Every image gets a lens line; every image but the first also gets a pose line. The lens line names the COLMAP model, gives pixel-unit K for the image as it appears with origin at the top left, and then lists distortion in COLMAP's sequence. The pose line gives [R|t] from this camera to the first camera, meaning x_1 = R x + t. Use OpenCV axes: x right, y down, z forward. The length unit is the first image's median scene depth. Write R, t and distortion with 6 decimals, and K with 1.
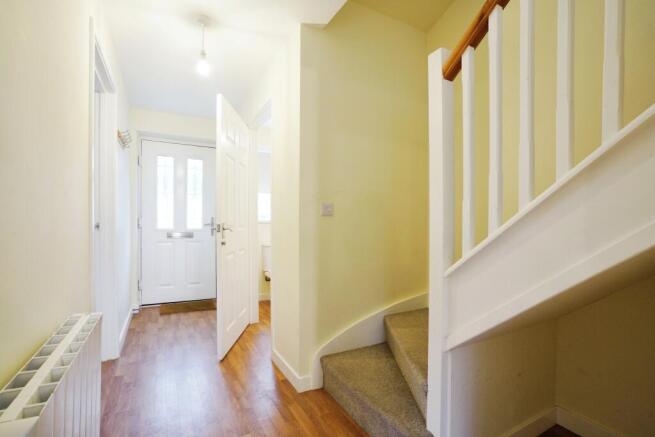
lens RADIAL K [[312.5, 0, 327.8], [0, 312.5, 218.9], [0, 0, 1]] dist [-0.019801, 0.002514]
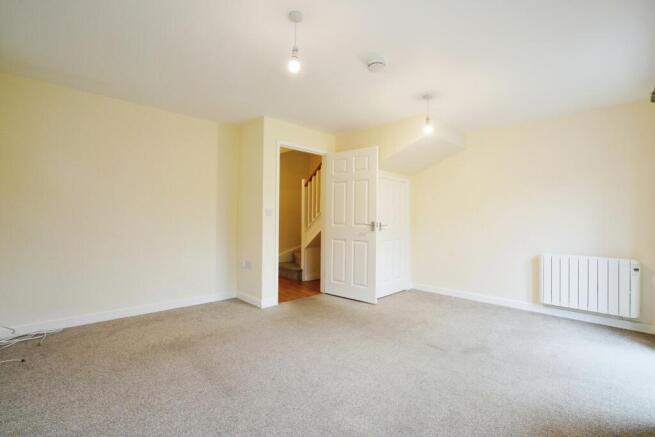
lens RADIAL K [[312.5, 0, 327.8], [0, 312.5, 218.6], [0, 0, 1]] dist [-0.019801, 0.002514]
pose [[0.966547, 0.004525, 0.256449, -0.439642], [-0.004562, 0.999989, -0.000451, 0.008364], [-0.256448, -0.000734, 0.966558, -3.335620]]
